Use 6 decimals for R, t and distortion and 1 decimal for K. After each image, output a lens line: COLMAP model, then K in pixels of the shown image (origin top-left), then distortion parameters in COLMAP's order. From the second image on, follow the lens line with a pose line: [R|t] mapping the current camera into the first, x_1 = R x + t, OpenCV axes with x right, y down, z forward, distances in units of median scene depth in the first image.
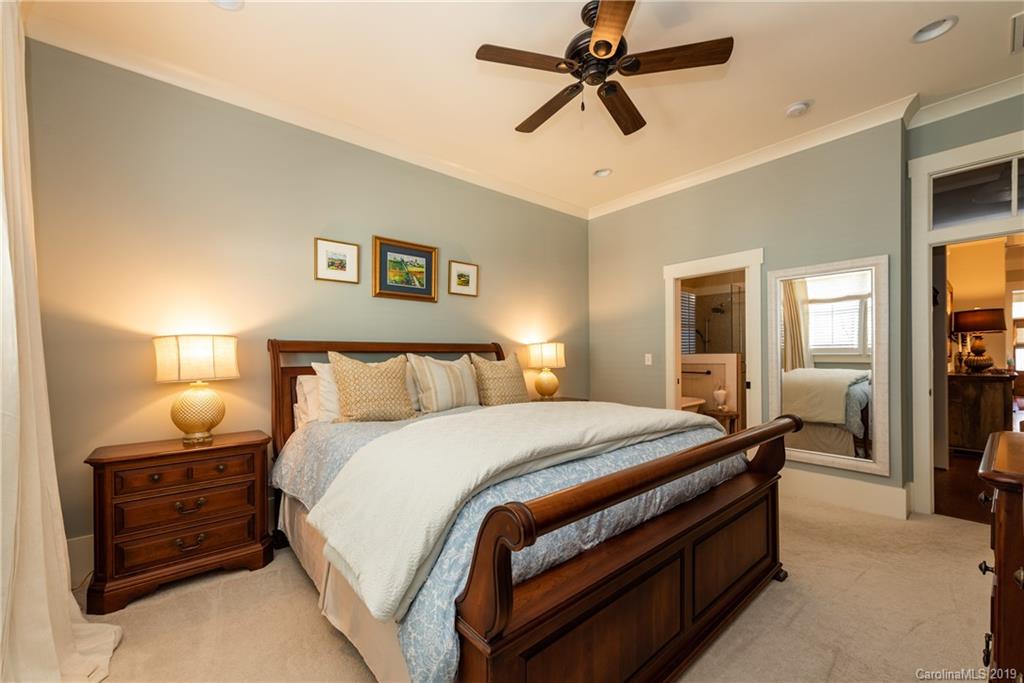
lens RADIAL K [[411.4, 0, 514.1], [0, 411.4, 351.7], [0, 0, 1]] dist [0.006441, -0.001082]
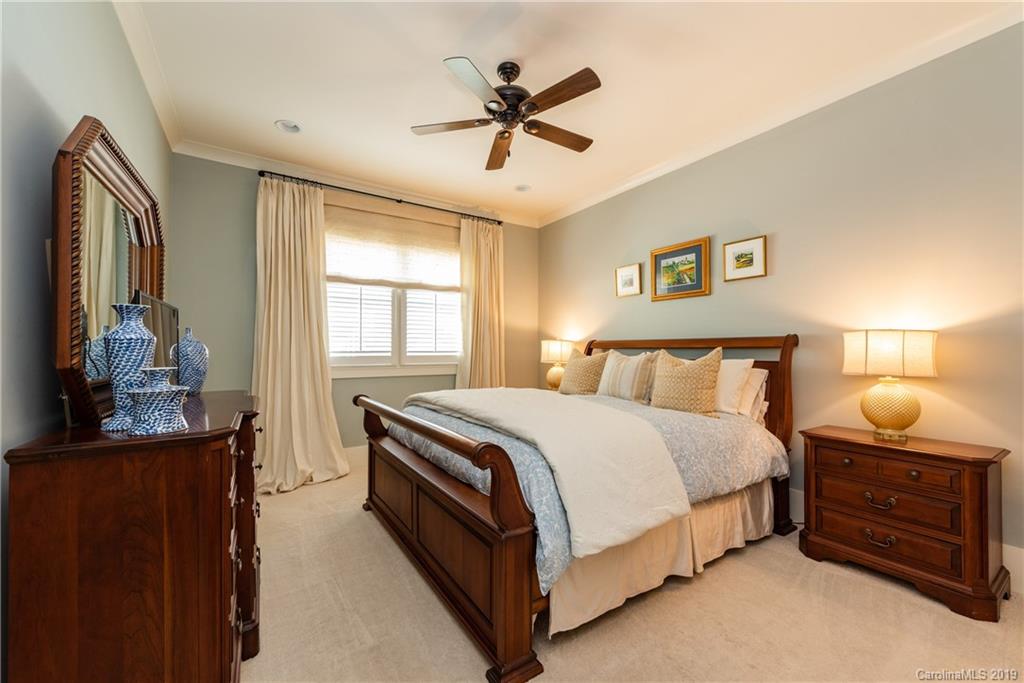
lens RADIAL K [[411.4, 0, 517.2], [0, 411.4, 345.5], [0, 0, 1]] dist [0.006441, -0.001082]
pose [[-0.143742, -0.005614, -0.989599, 0.772380], [0.007041, 0.999953, -0.006695, -0.000299], [0.989590, -0.007931, -0.143695, 0.669422]]
